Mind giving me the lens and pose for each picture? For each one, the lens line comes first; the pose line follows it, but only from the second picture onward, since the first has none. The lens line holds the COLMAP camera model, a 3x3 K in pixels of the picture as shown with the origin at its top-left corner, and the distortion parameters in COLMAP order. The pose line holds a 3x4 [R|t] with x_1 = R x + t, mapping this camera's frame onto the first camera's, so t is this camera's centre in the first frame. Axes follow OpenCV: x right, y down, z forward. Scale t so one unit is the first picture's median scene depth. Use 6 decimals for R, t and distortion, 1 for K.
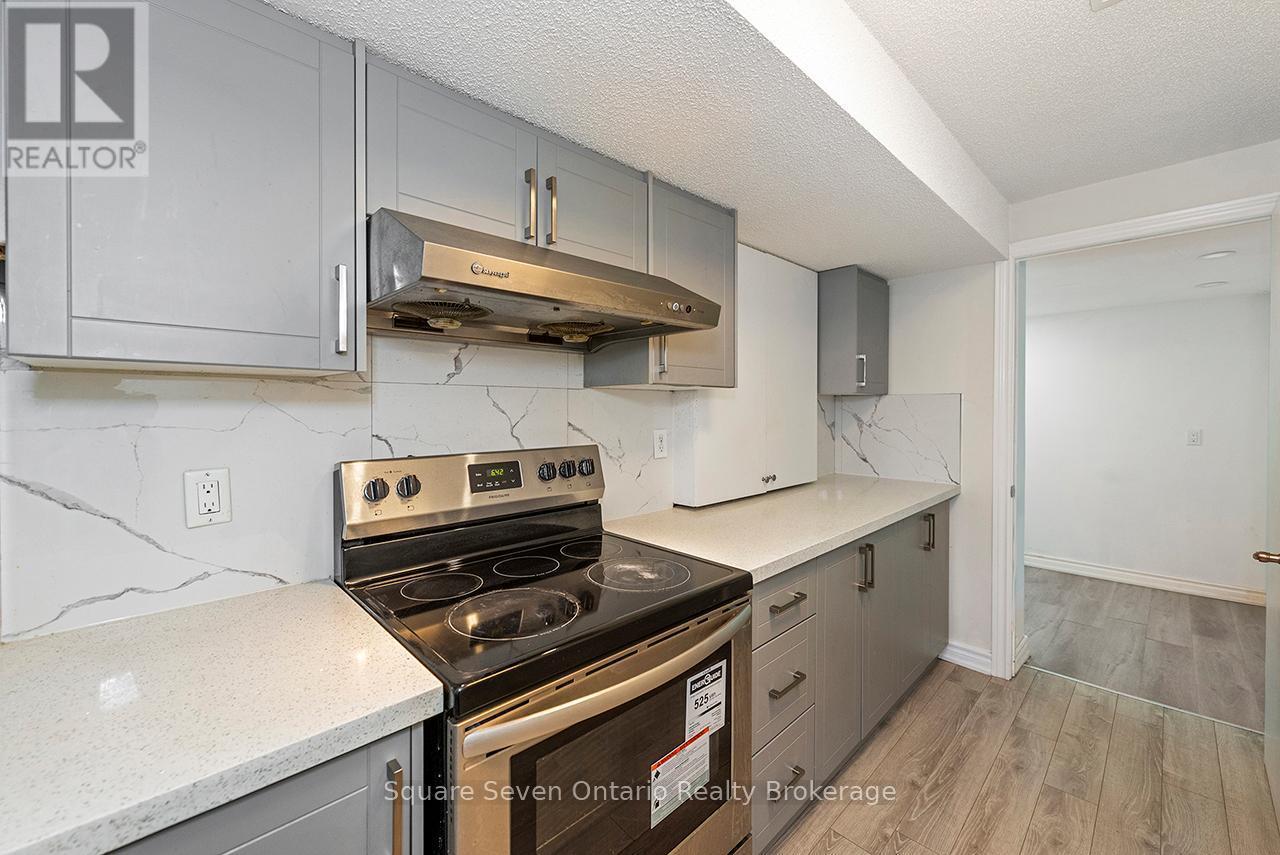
lens RADIAL K [[501.5, 0, 636.7], [0, 501.5, 418.1], [0, 0, 1]] dist [0.003195, -0.000340]
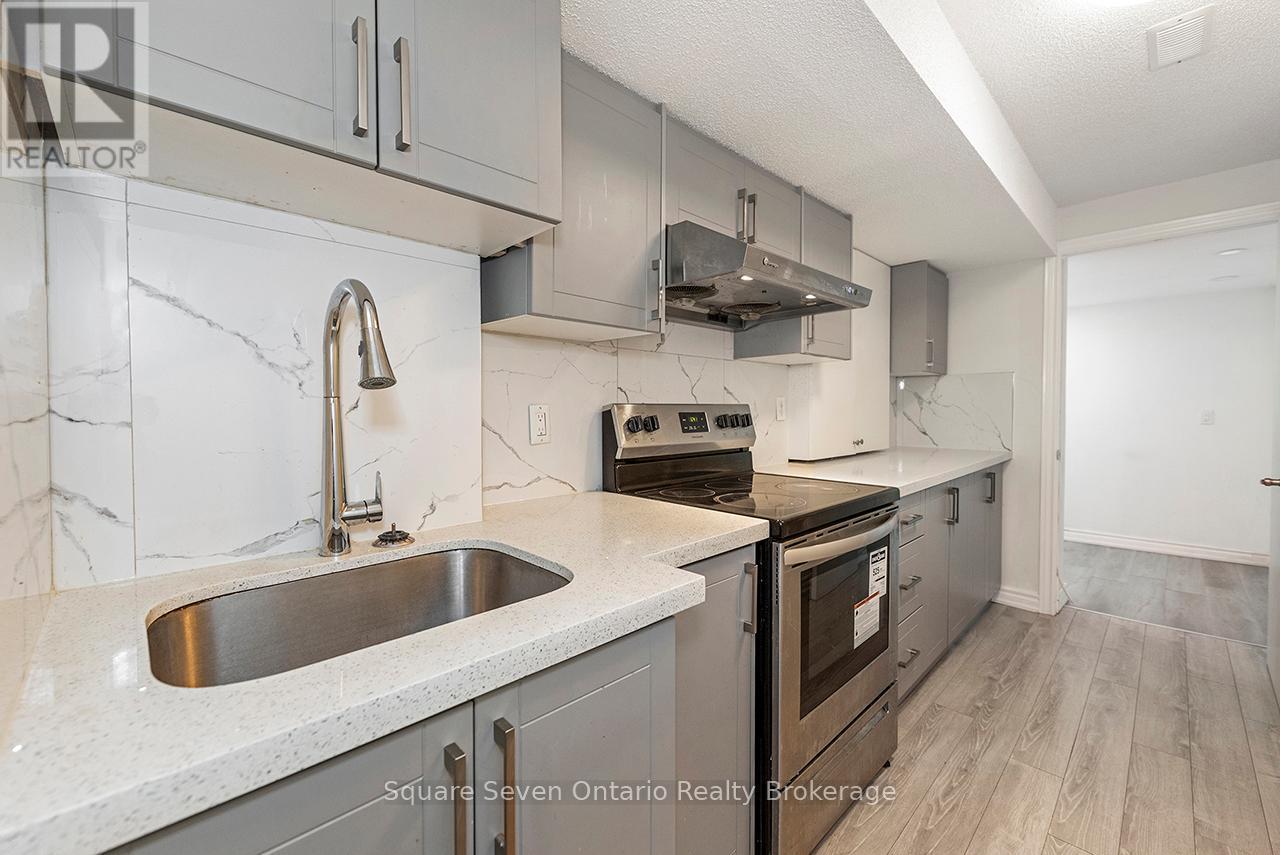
lens RADIAL K [[519.8, 0, 640.0], [0, 519.8, 427.5], [0, 0, 1]] dist [0.001626, 0.000173]
pose [[0.999845, -0.005756, 0.016633, -0.336038], [0.005544, 0.999903, 0.012801, 0.084778], [-0.016705, -0.012706, 0.999780, -0.266306]]
